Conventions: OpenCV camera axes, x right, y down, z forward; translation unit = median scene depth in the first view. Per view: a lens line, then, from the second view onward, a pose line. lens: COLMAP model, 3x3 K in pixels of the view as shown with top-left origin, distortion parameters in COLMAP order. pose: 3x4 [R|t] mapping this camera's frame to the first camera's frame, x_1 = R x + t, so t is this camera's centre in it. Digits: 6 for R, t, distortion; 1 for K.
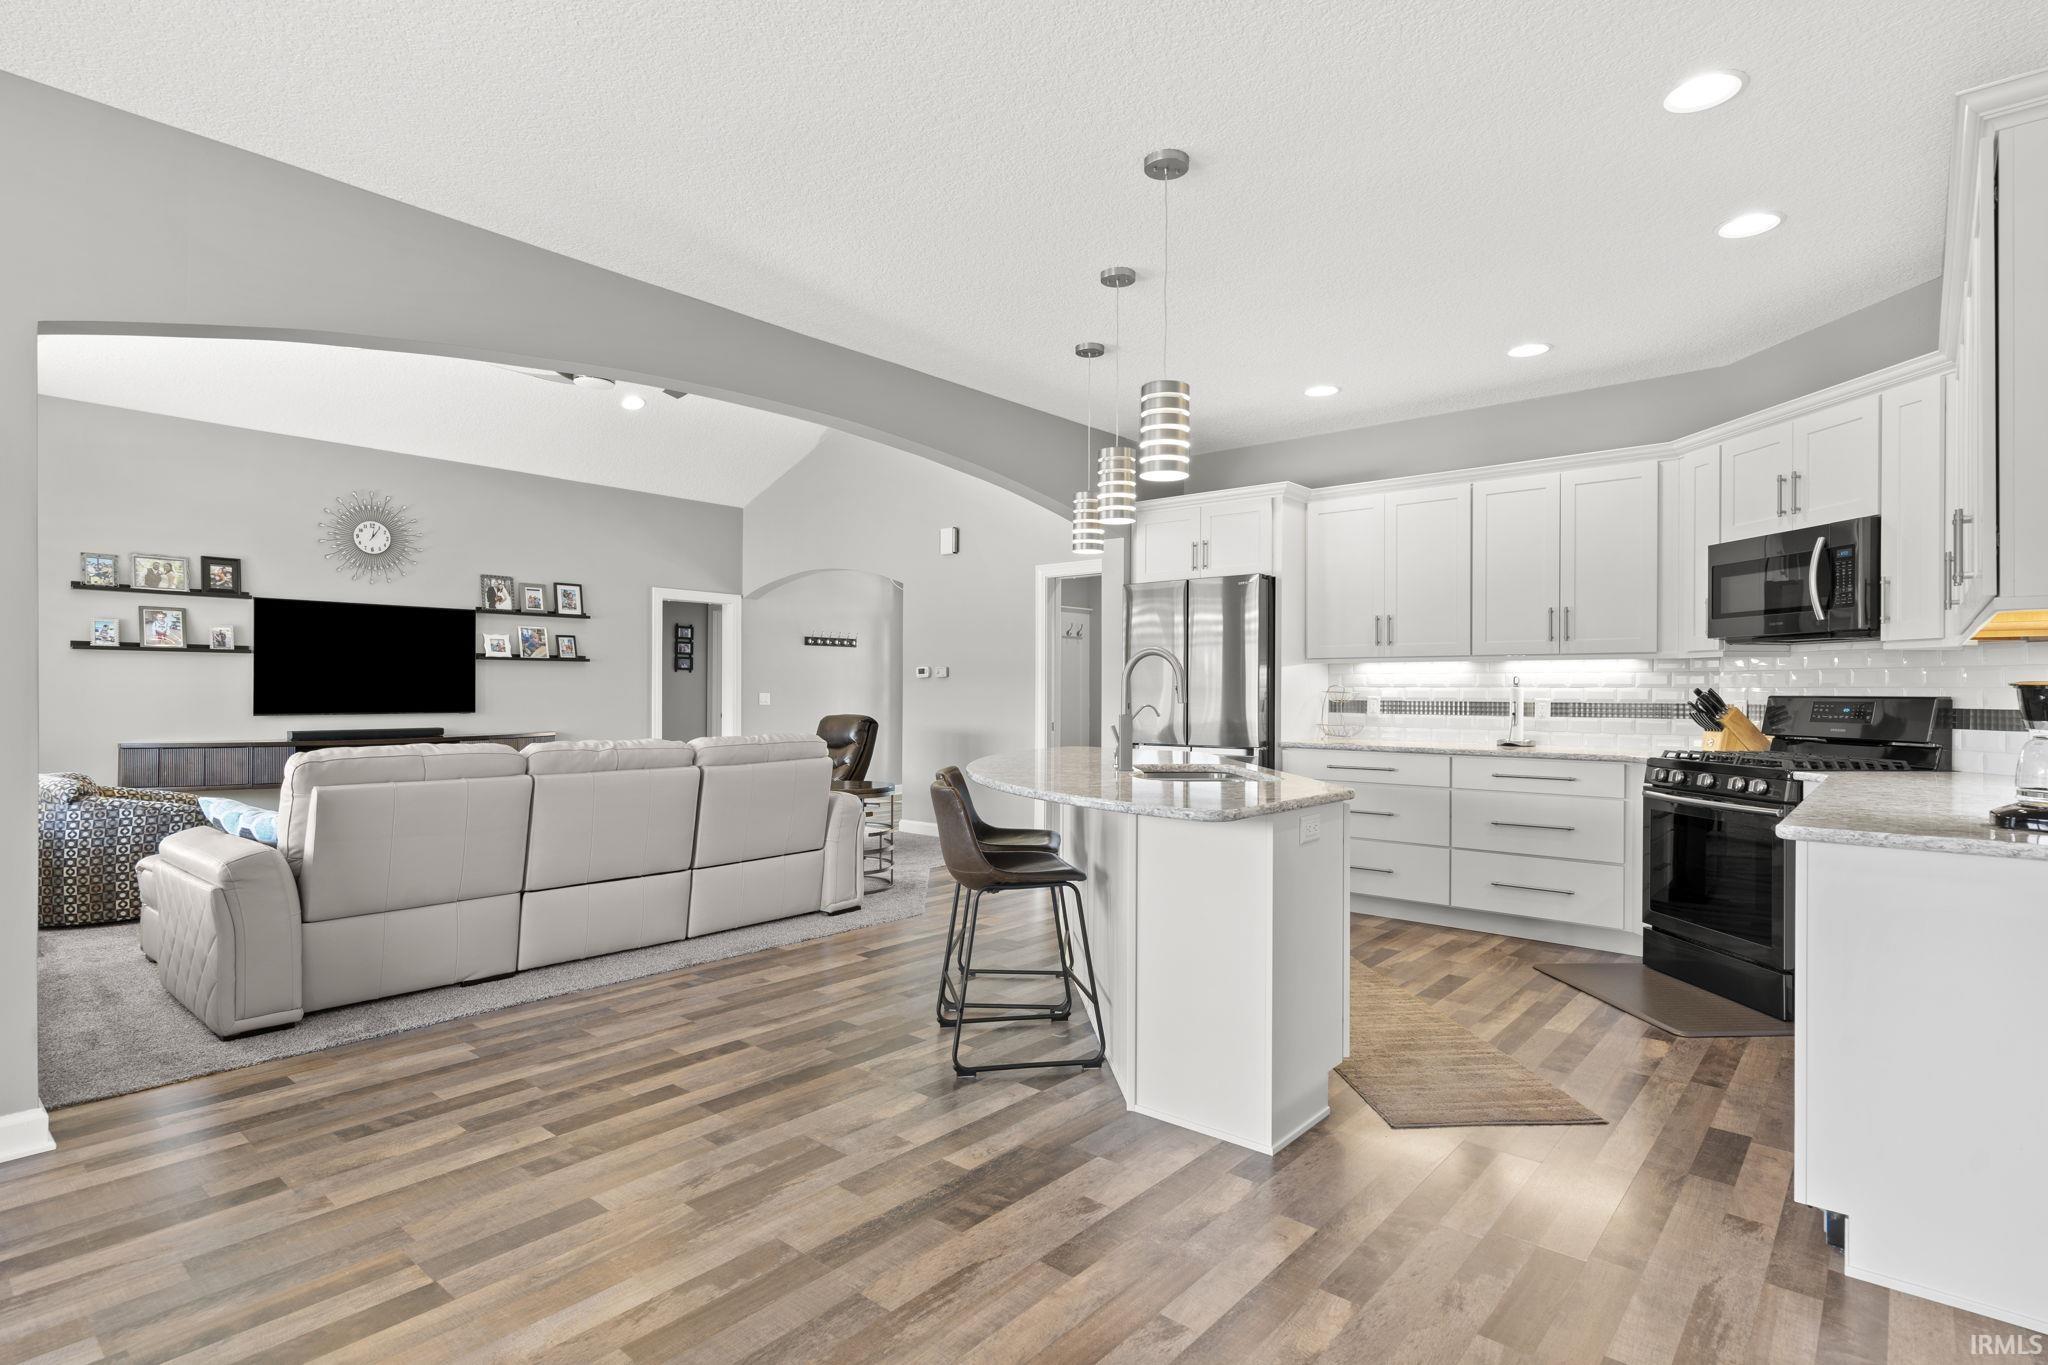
lens RADIAL K [[999.1, 0, 1029.7], [0, 999.1, 686.2], [0, 0, 1]] dist [0.001019, 0.000404]
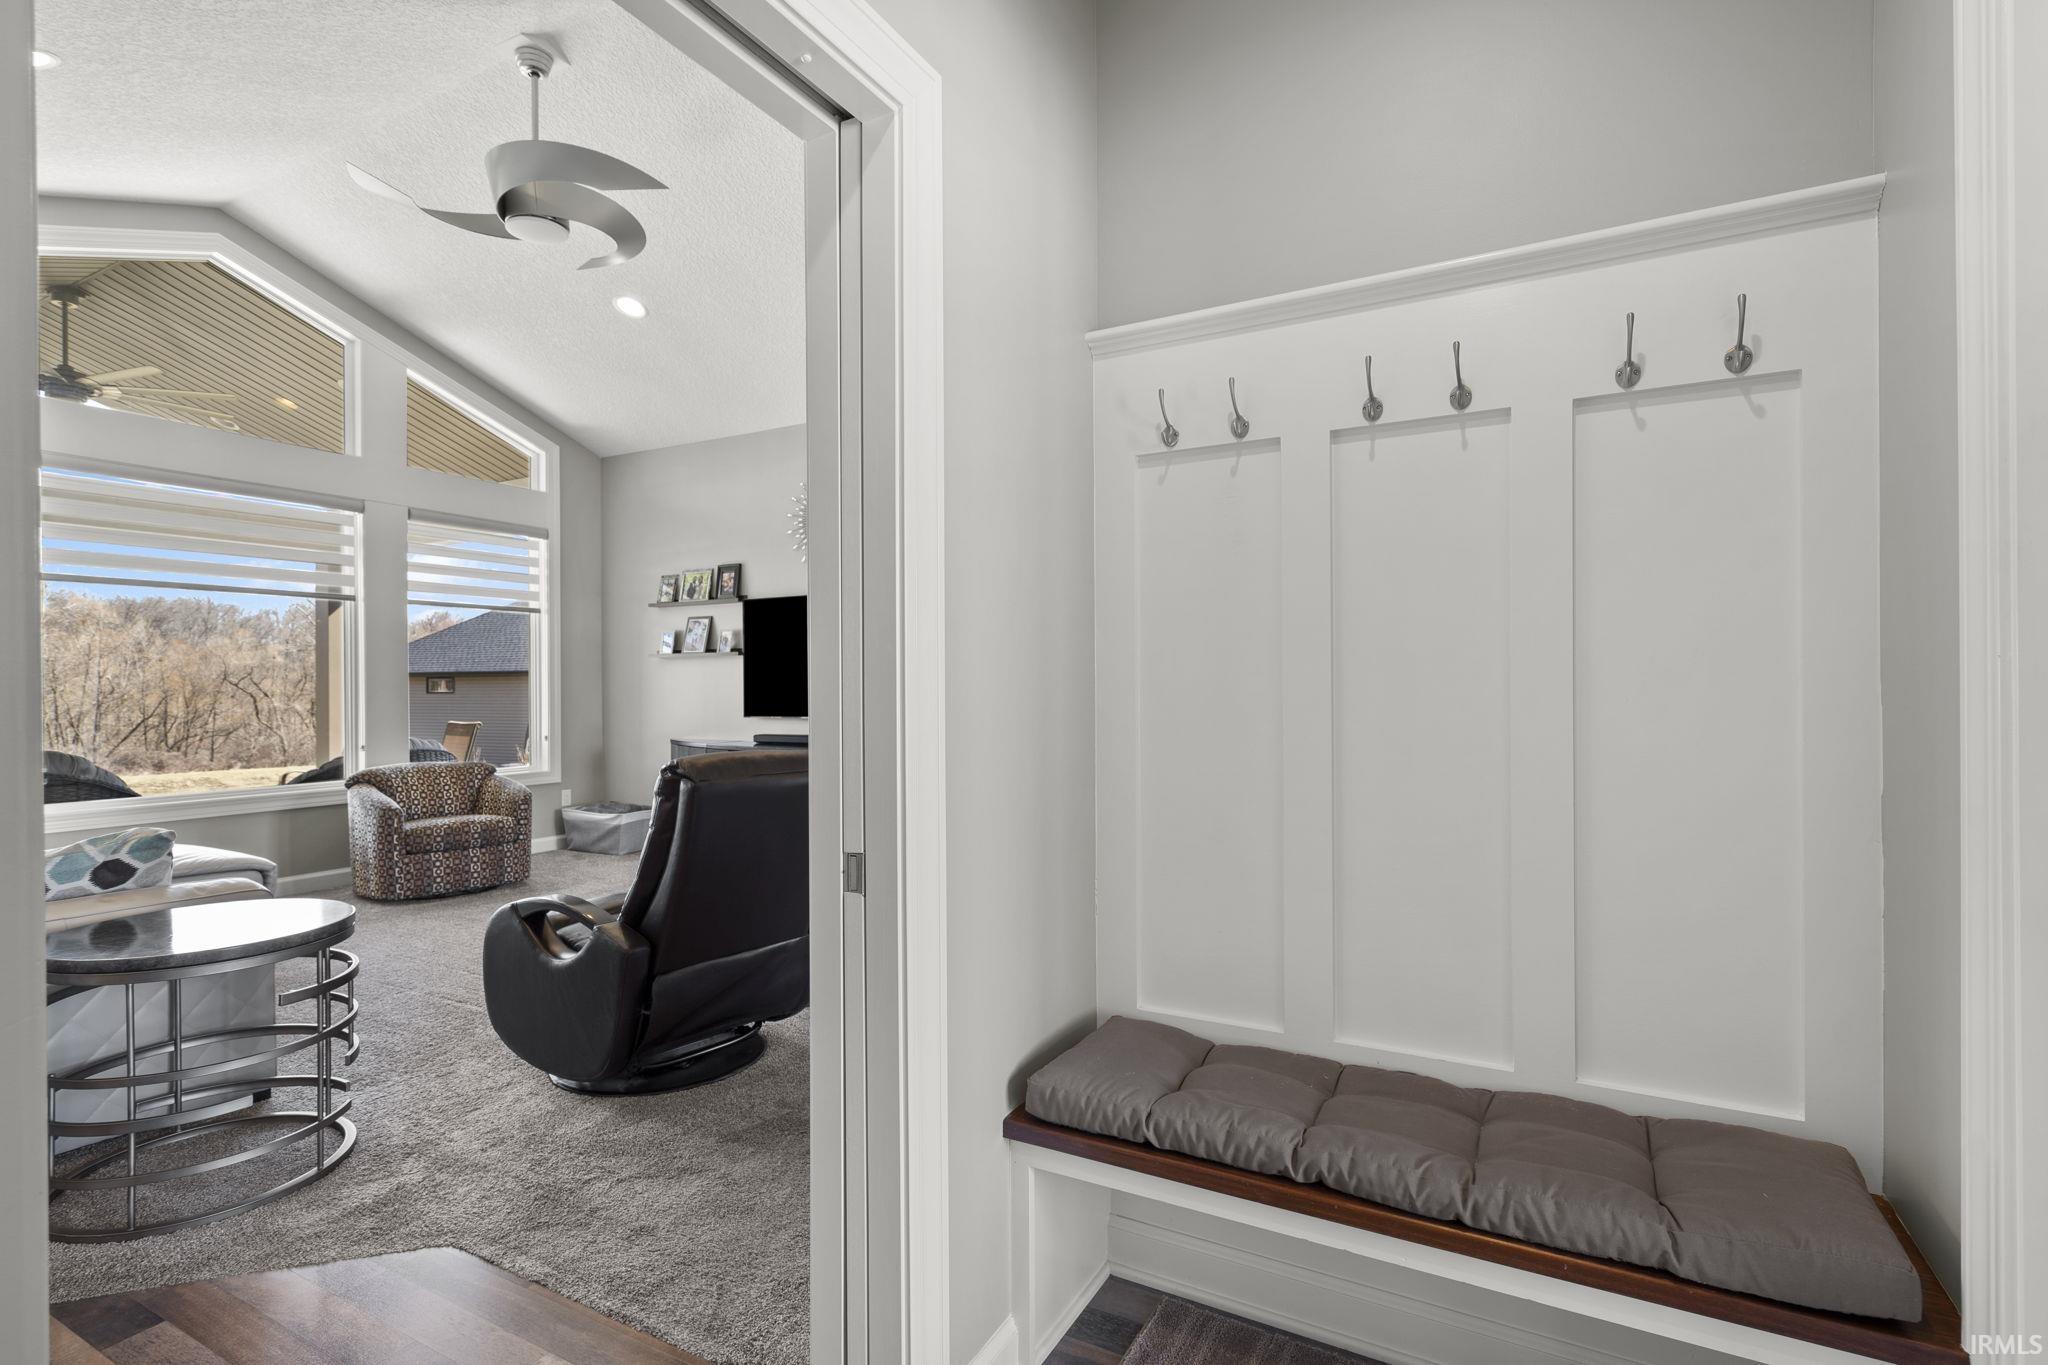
lens RADIAL K [[958.2, 0, 1026.8], [0, 958.2, 686.9], [0, 0, 1]] dist [-0.000833, 0.000680]
pose [[0.208042, -0.003743, -0.978113, 0.343031], [0.009211, 0.999956, -0.001867, 0.005974], [0.978077, -0.008621, 0.208067, 1.587228]]
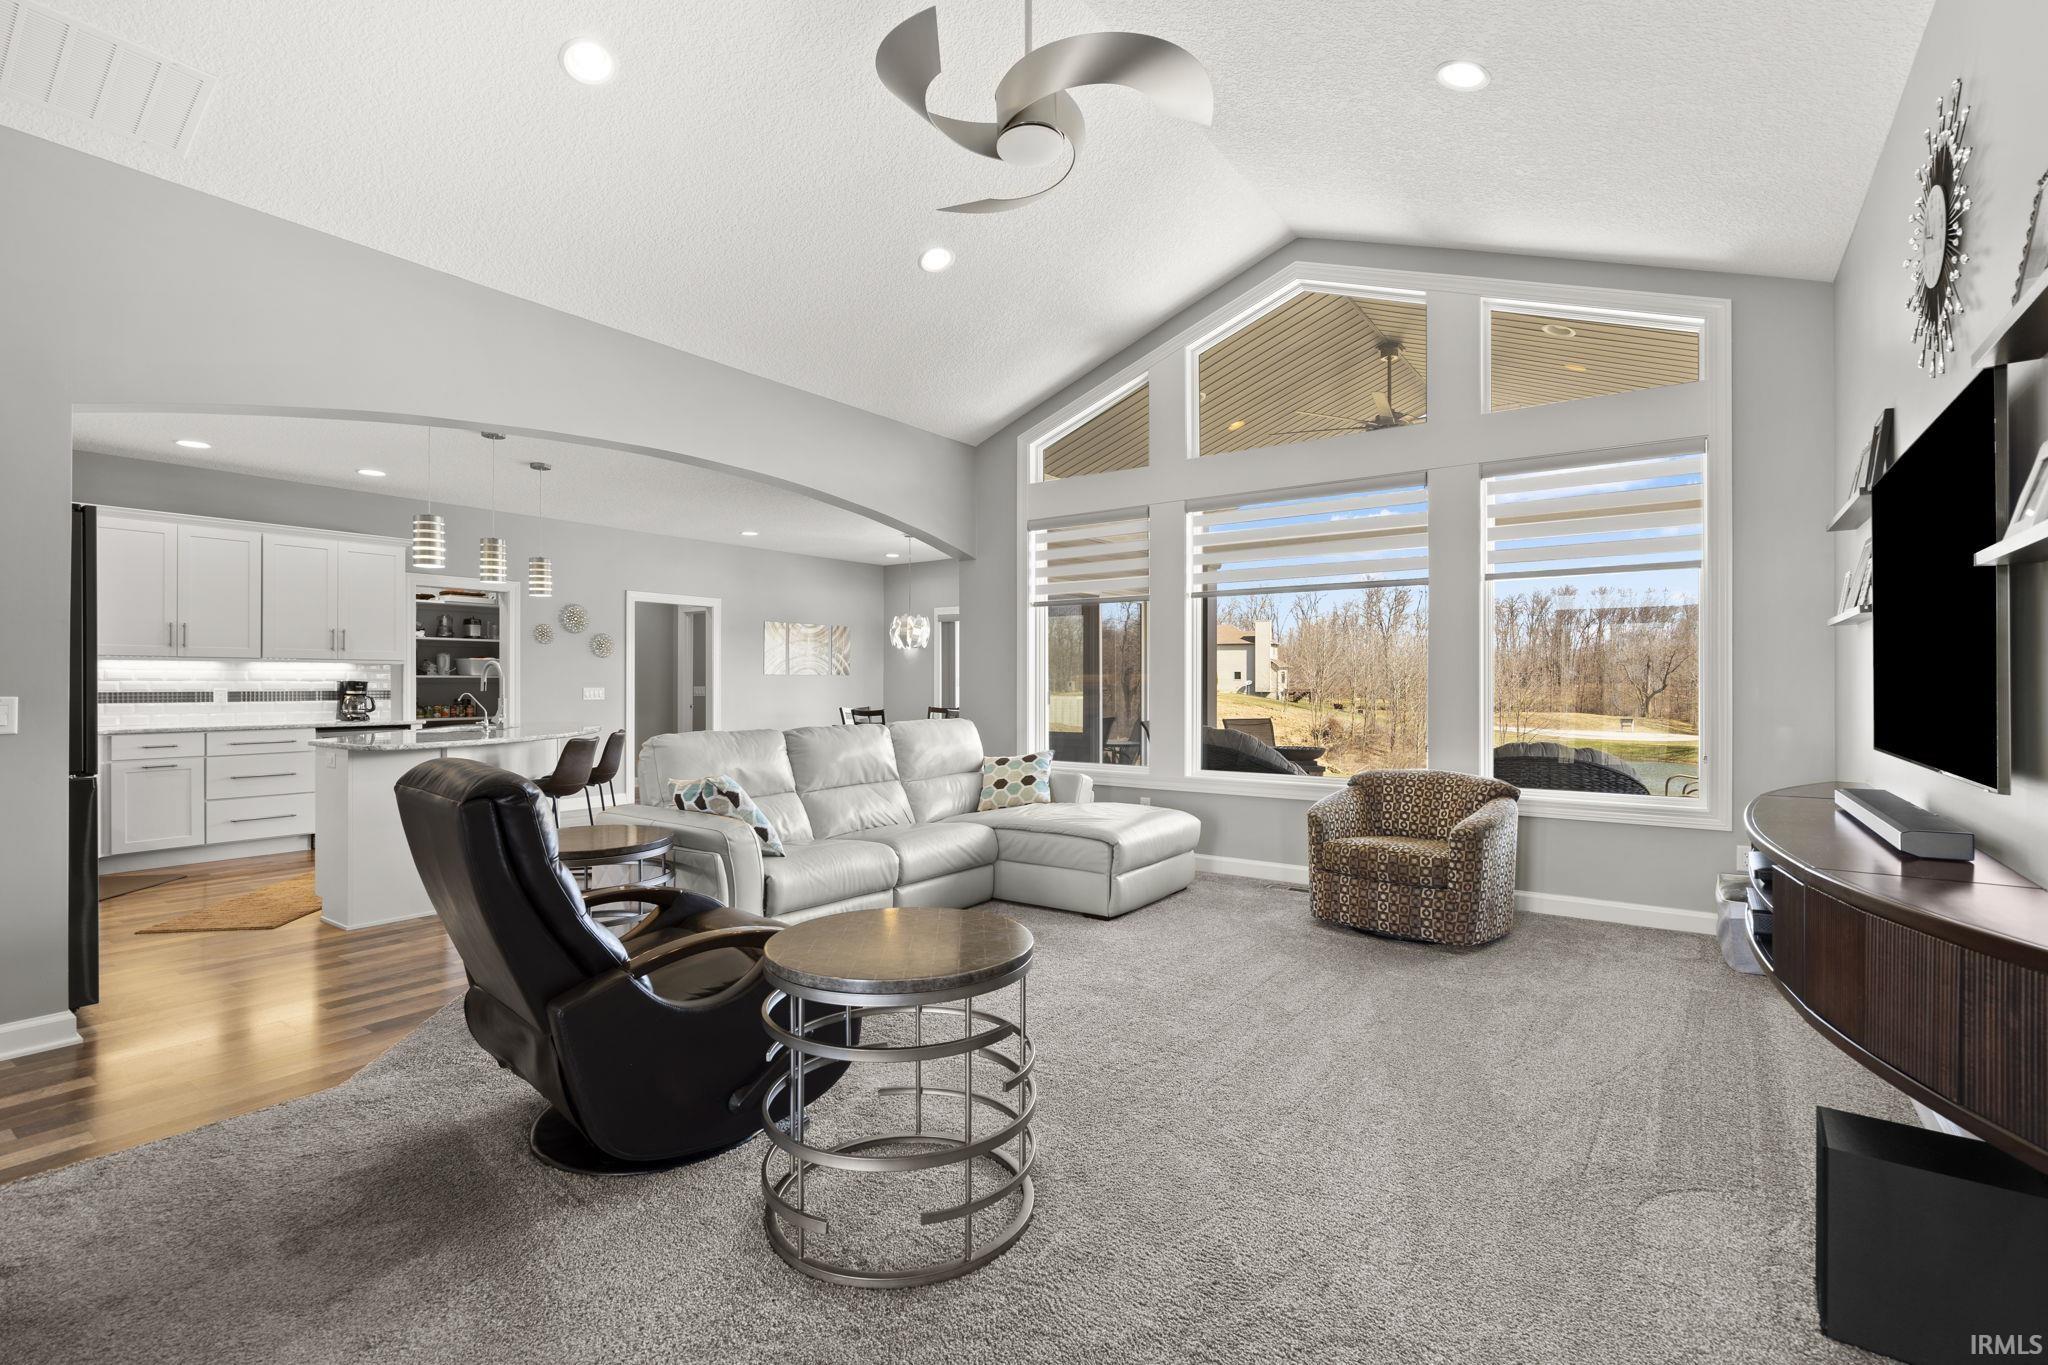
lens RADIAL K [[935.5, 0, 1031.5], [0, 935.5, 674.7], [0, 0, 1]] dist [-0.004676, 0.002991]
pose [[-0.996766, -0.005201, -0.080195, -0.534949], [-0.004322, 0.999929, -0.011131, 0.000430], [0.080247, -0.010748, -0.996717, 2.048905]]
